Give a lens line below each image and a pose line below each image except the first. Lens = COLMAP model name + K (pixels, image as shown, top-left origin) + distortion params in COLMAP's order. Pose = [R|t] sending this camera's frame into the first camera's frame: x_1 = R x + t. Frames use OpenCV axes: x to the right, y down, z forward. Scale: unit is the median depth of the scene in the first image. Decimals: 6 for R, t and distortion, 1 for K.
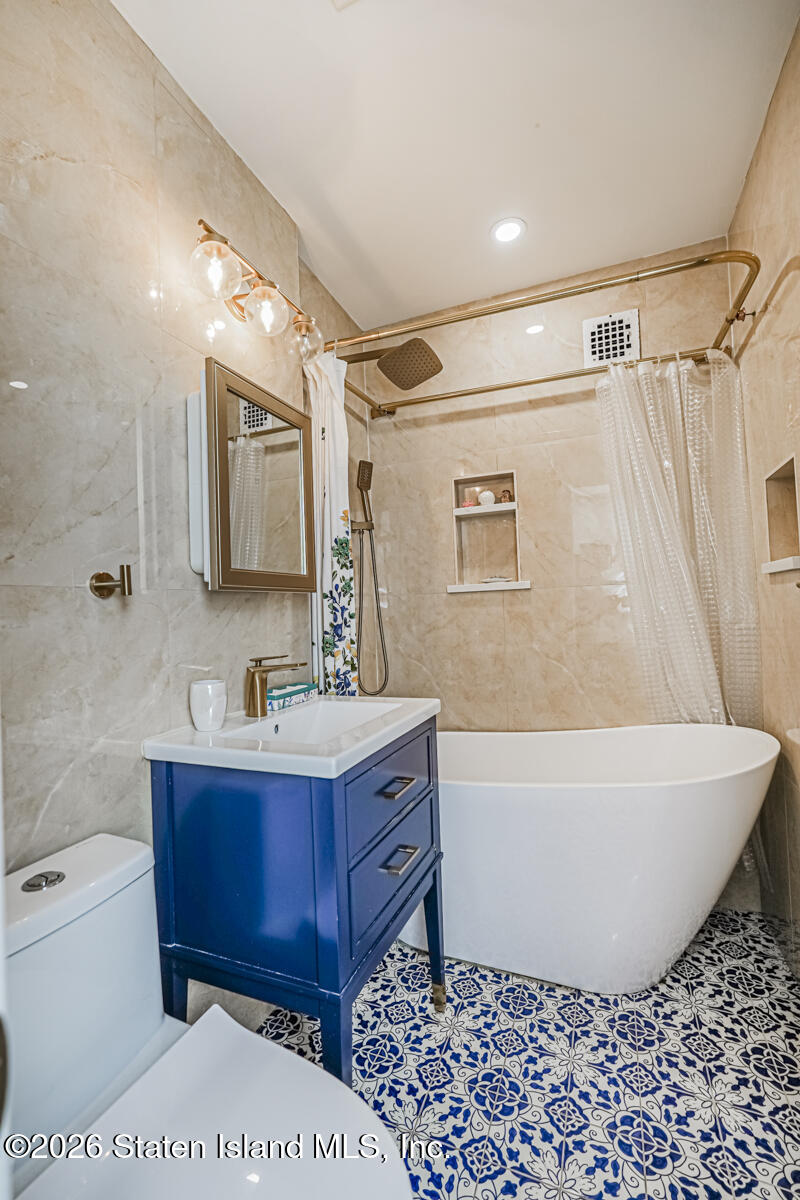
lens RADIAL K [[529.7, 0, 400.0], [0, 529.7, 600.0], [0, 0, 1]] dist [0.008365, 0.005759]
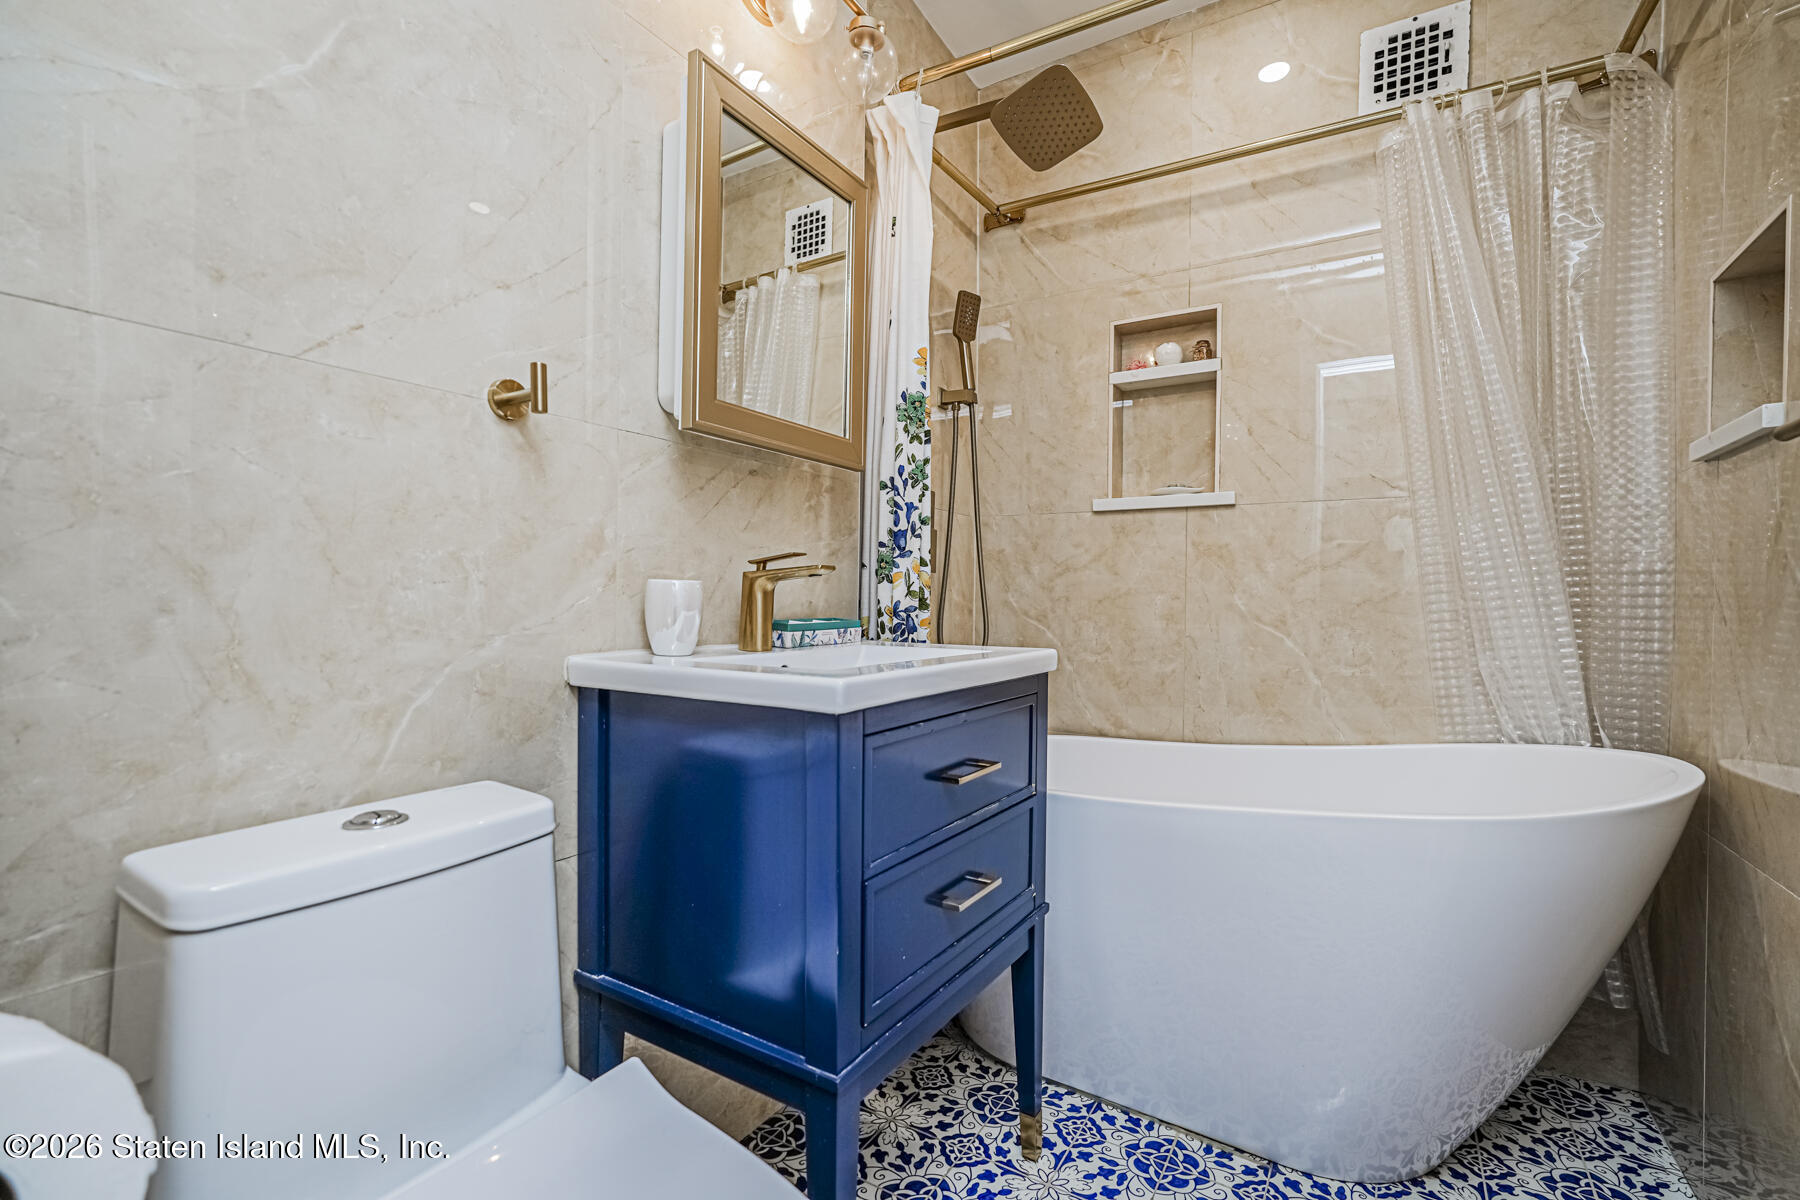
lens RADIAL K [[794.5, 0, 920.6], [0, 794.5, 611.7], [0, 0, 1]] dist [0.008365, 0.005759]
pose [[0.987005, 0.049685, -0.152816, 0.051917], [-0.045258, 0.998452, 0.032317, 0.107879], [0.154186, -0.024981, 0.987726, 0.083094]]
